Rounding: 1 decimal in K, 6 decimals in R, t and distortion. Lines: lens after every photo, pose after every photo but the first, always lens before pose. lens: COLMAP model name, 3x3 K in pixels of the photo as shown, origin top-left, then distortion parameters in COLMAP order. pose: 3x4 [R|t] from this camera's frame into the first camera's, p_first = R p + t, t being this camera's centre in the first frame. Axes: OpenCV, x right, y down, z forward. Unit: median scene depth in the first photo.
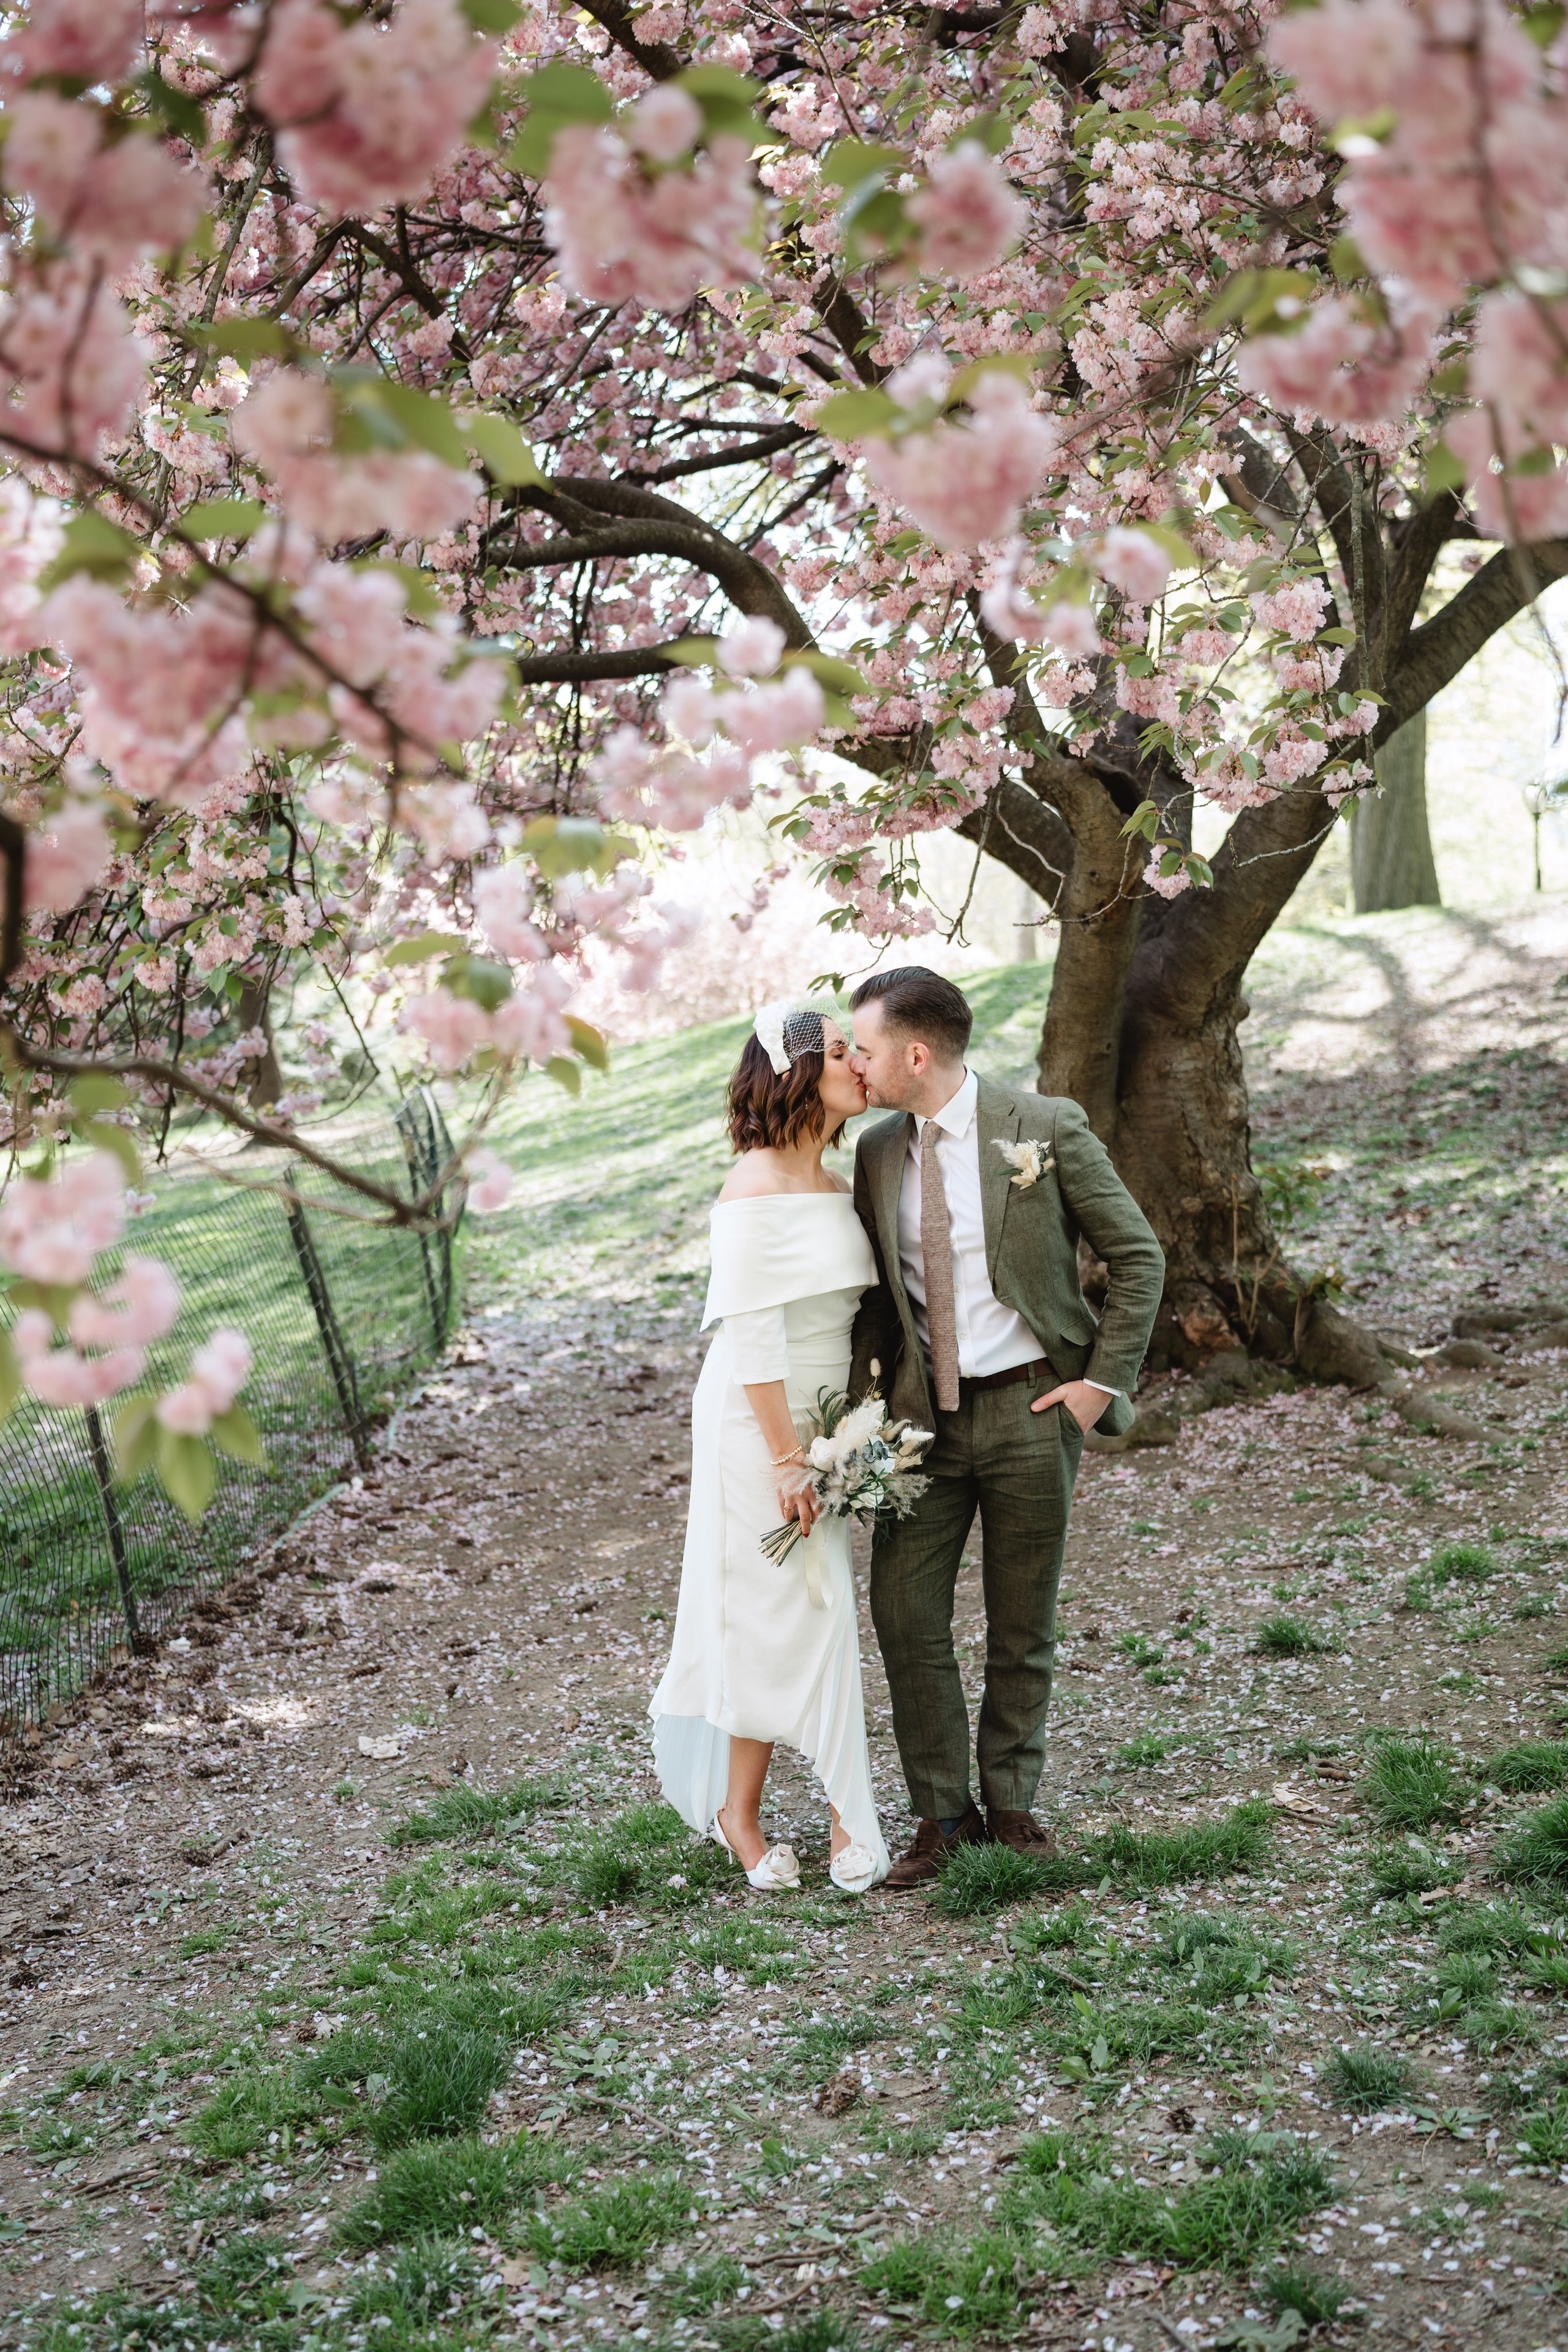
lens RADIAL K [[2722.1, 0, 777.3], [0, 2722.1, 1110.7], [0, 0, 1]] dist [-0.032193, 0.288188]
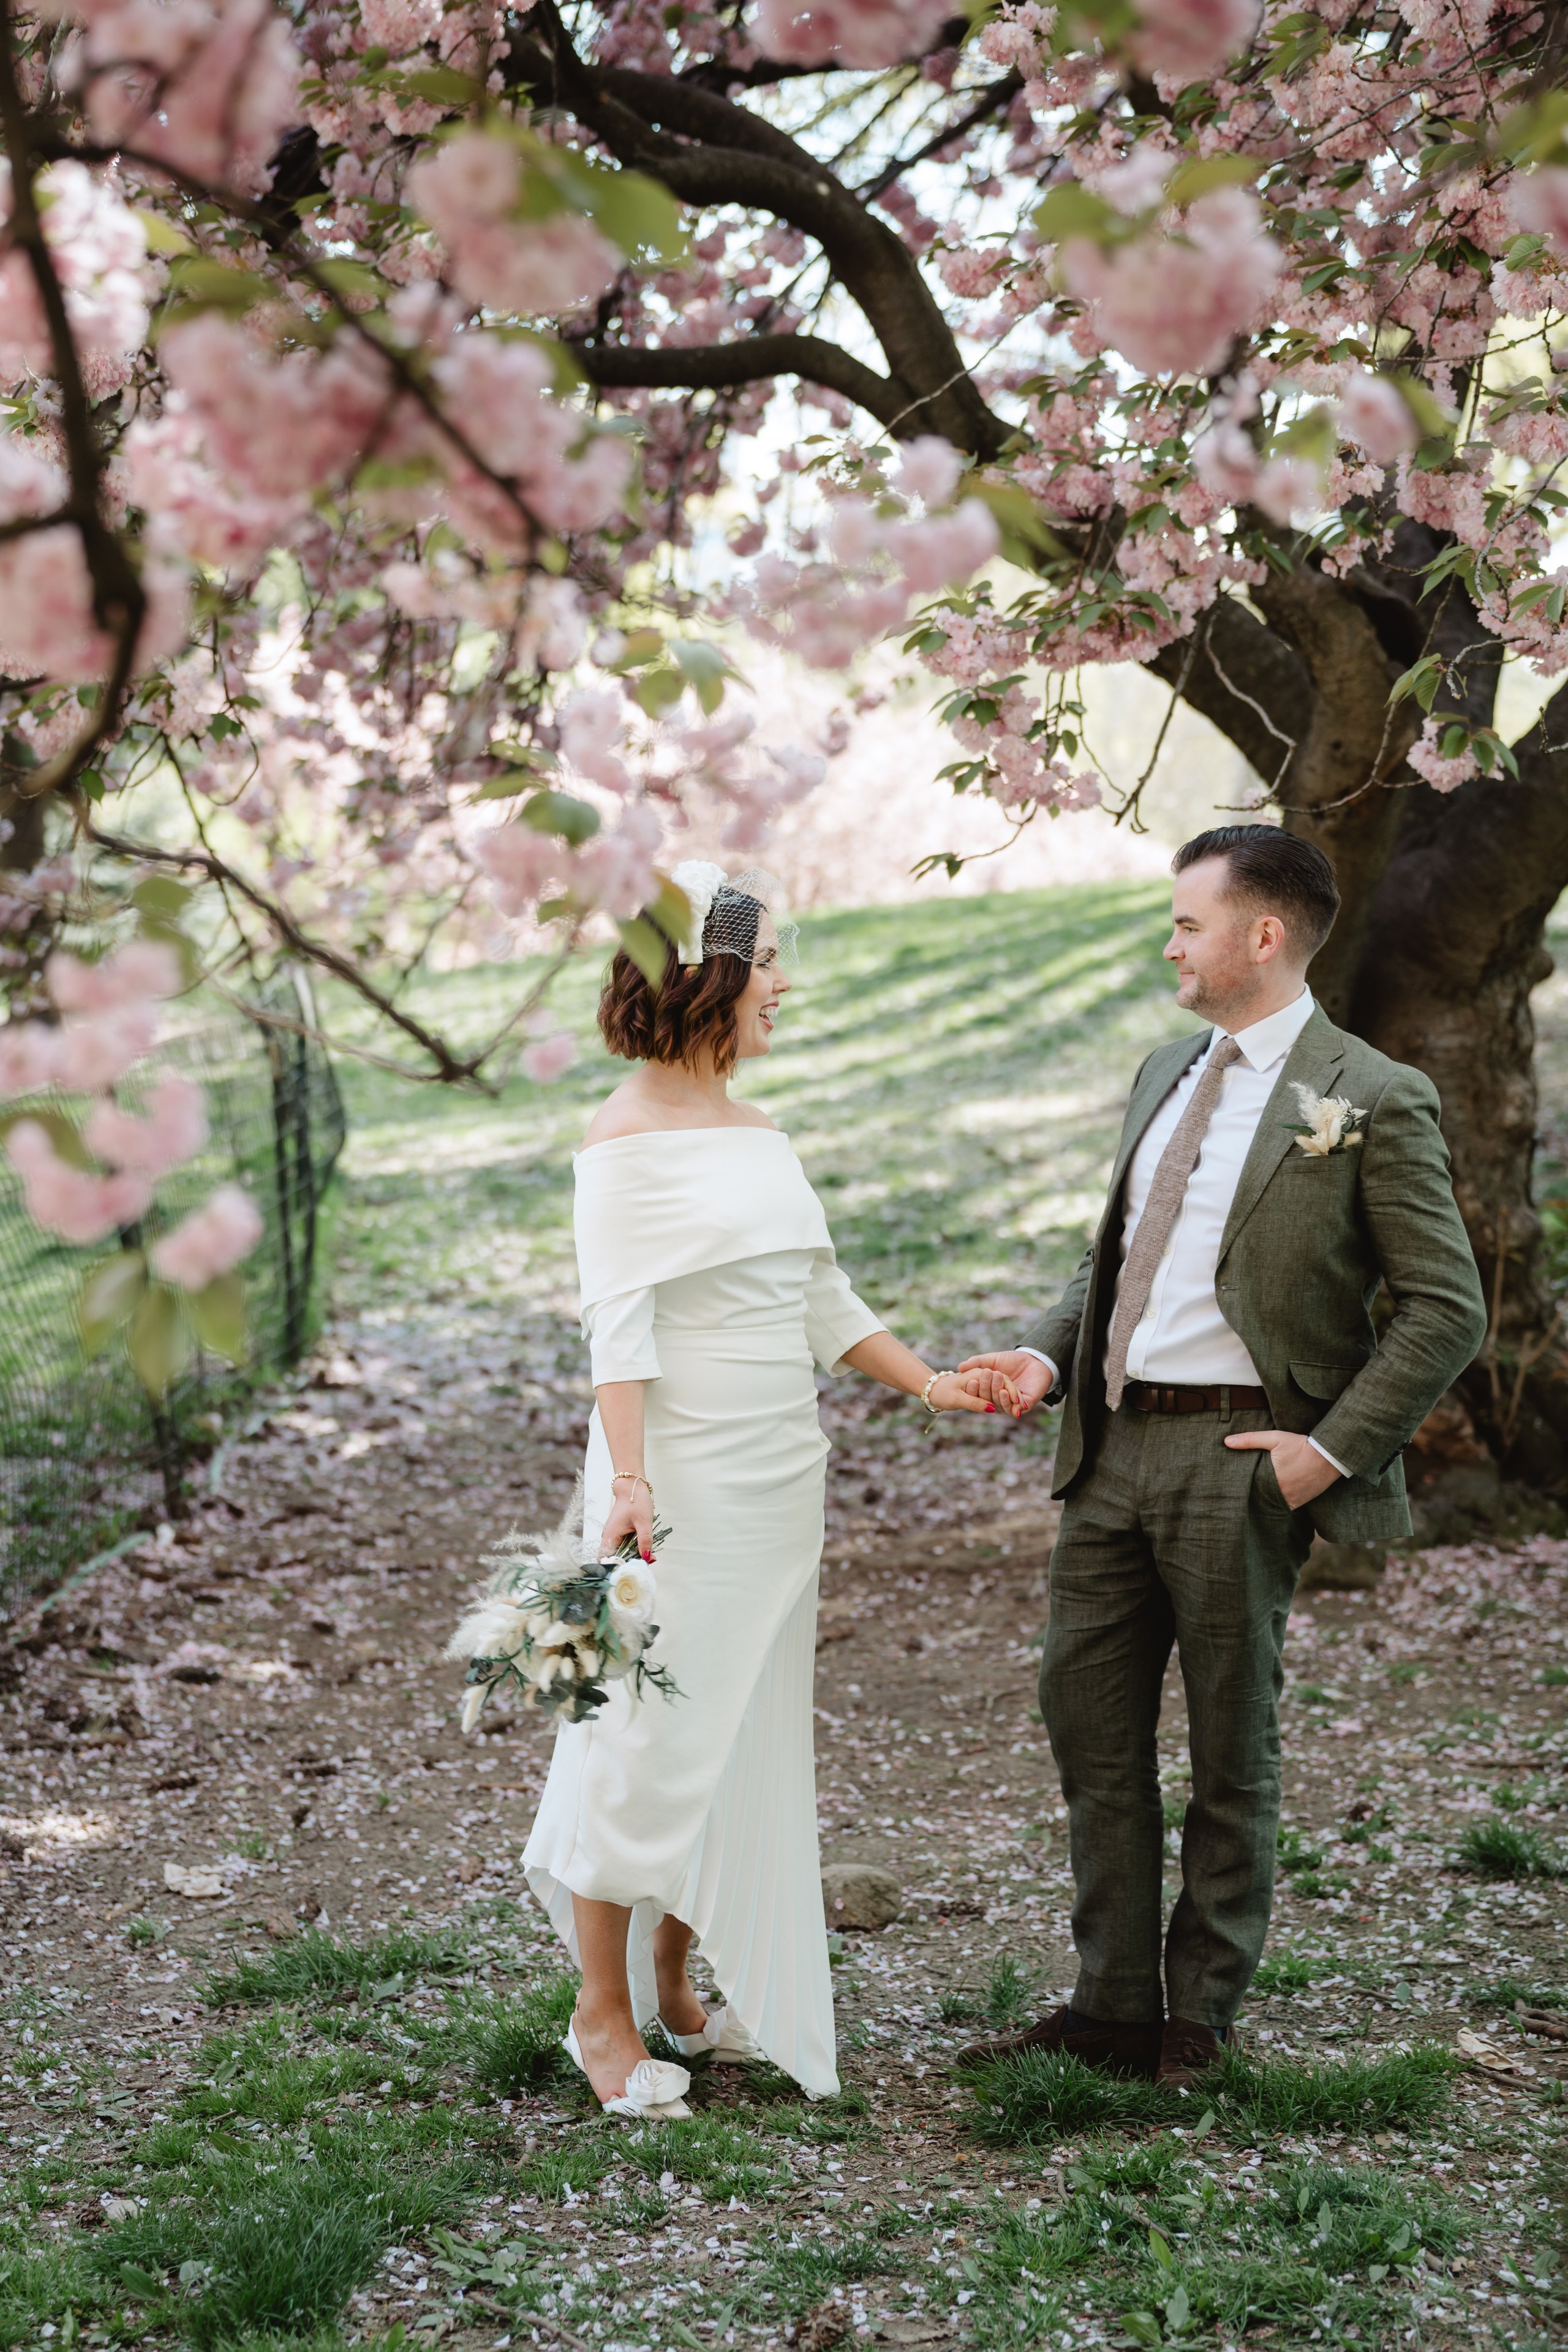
lens RADIAL K [[4367.6, 0, 734.4], [0, 4367.6, 1097.3], [0, 0, 1]] dist [0.333624, 1.437357]
pose [[0.994933, 0.099023, -0.017418, -0.007786], [-0.098942, 0.995078, 0.005456, 0.013172], [0.017873, -0.003705, 0.999833, -0.139177]]
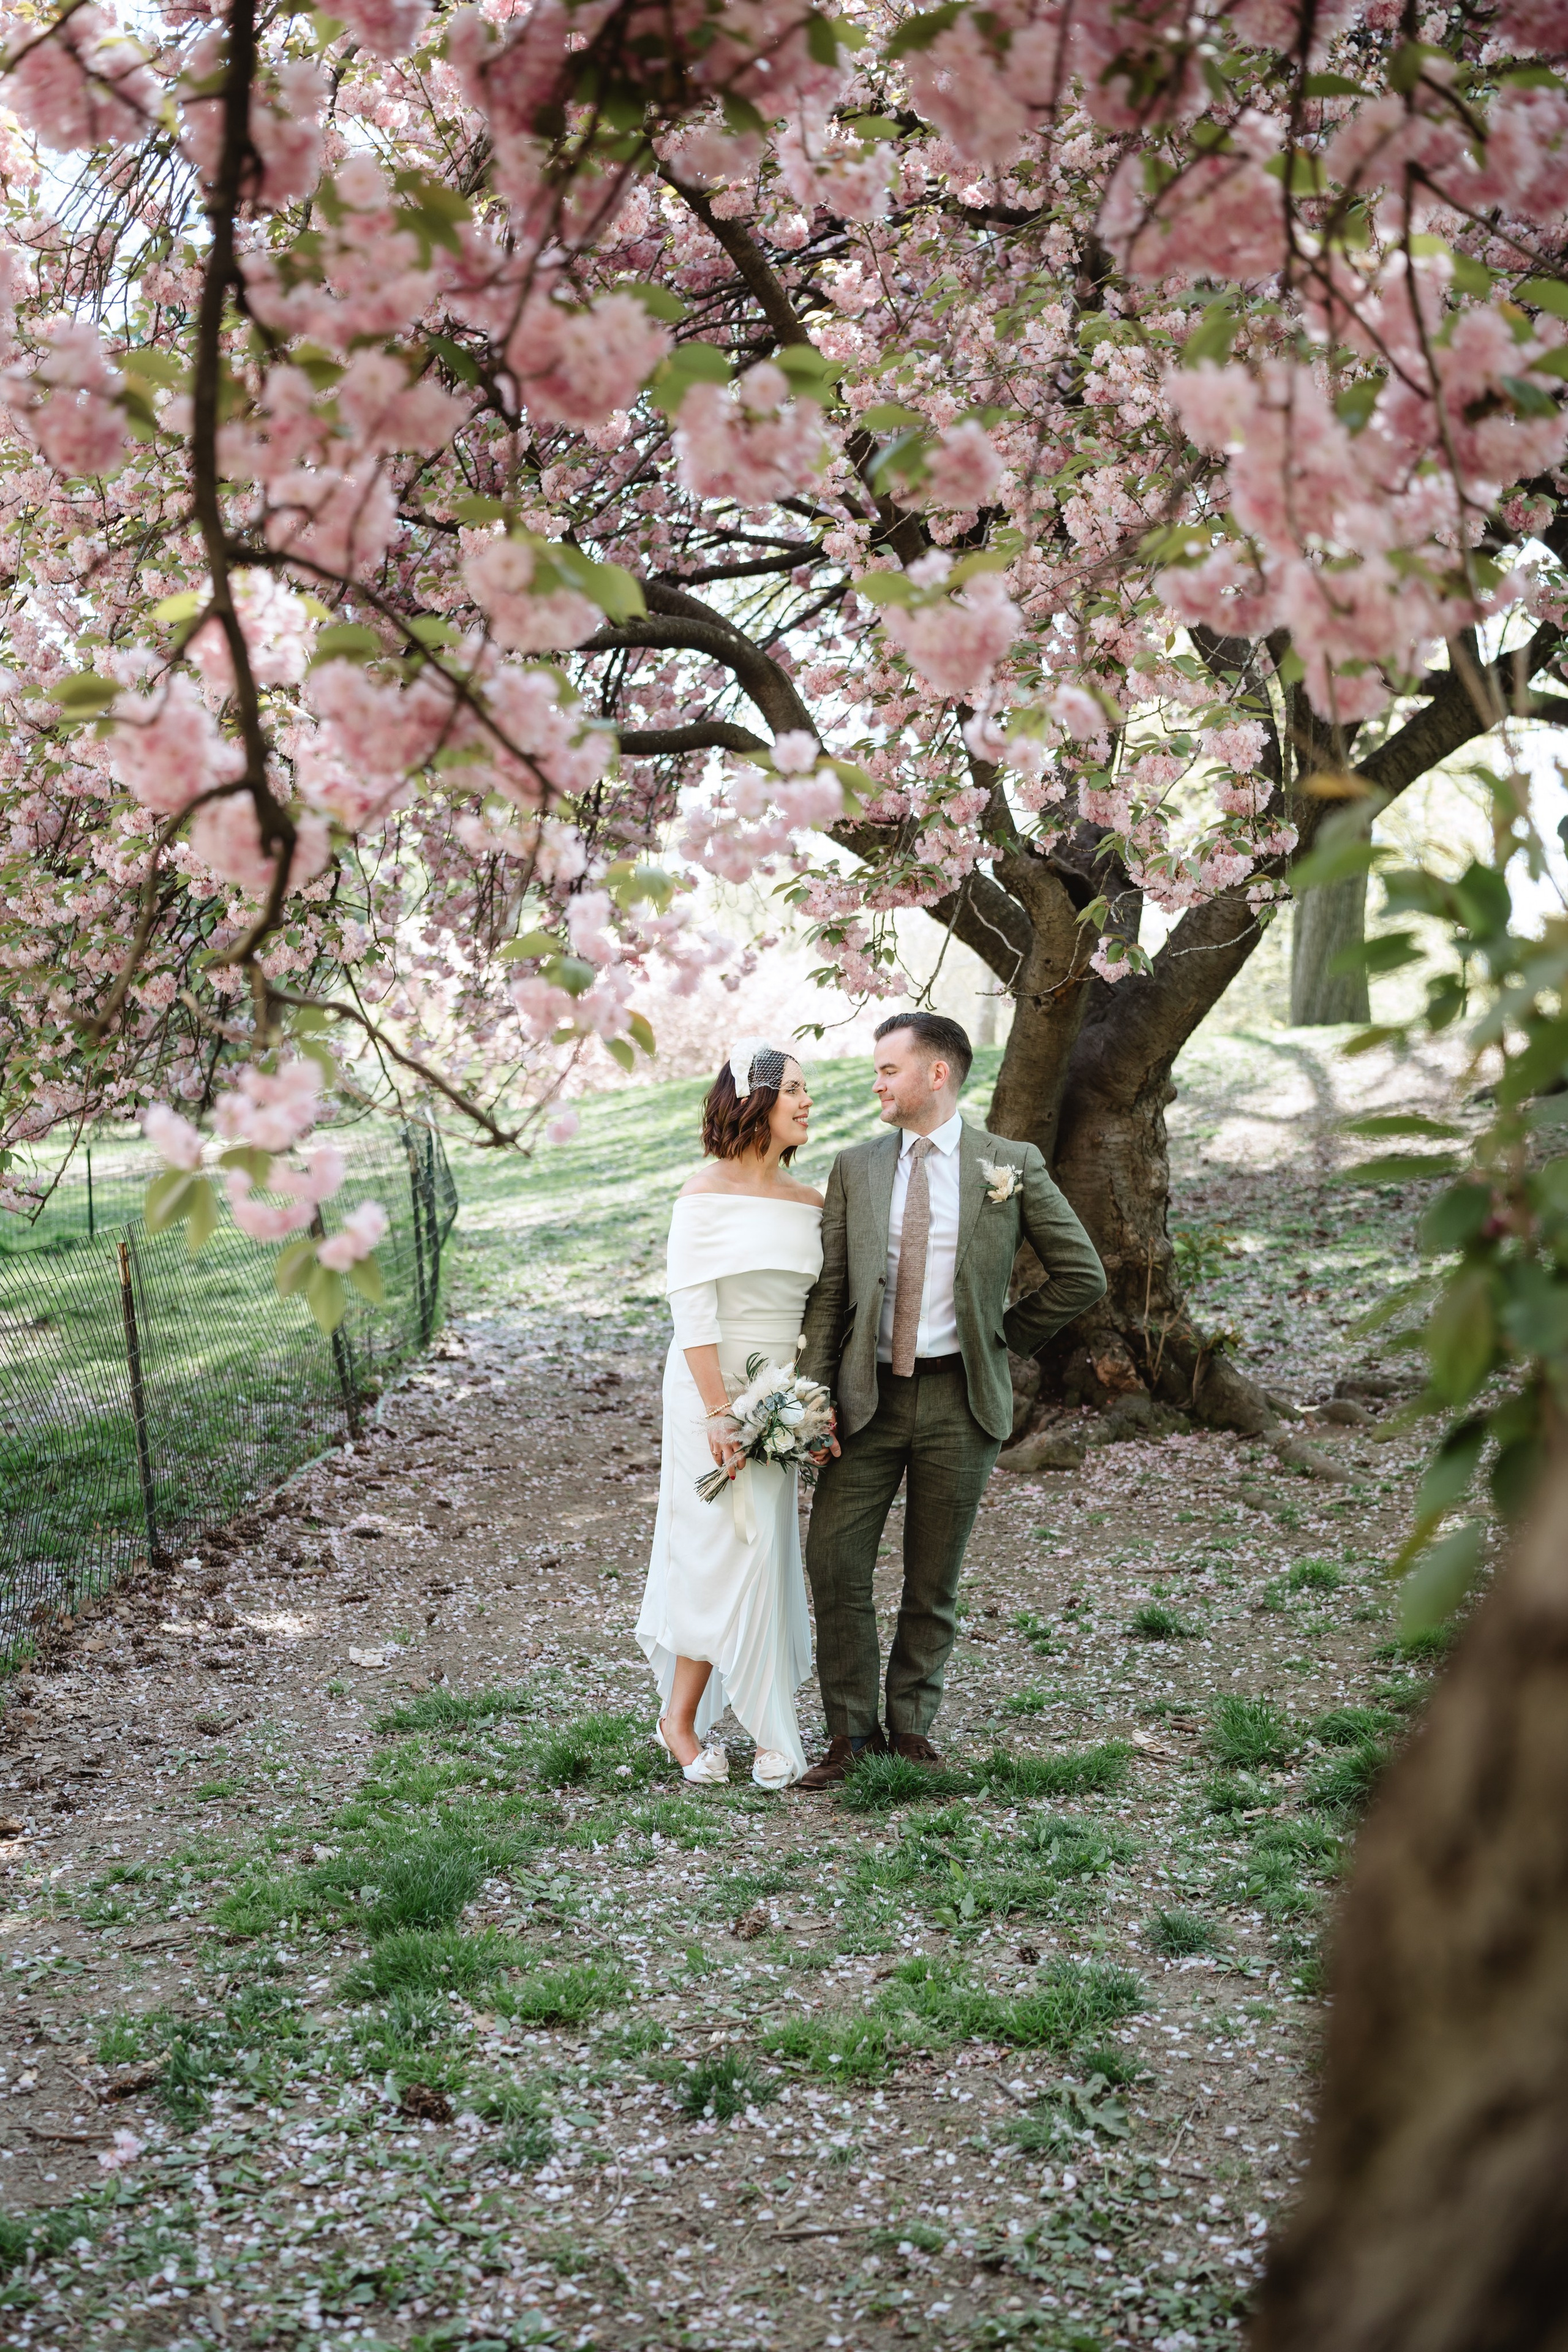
lens RADIAL K [[2588.3, 0, 749.0], [0, 2588.3, 1069.8], [0, 0, 1]] dist [-0.085634, 0.252638]
pose [[0.996399, 0.084787, 0.001057, -0.007261], [-0.084675, 0.995587, -0.040454, 0.016487], [-0.004482, 0.040218, 0.999181, -0.098694]]
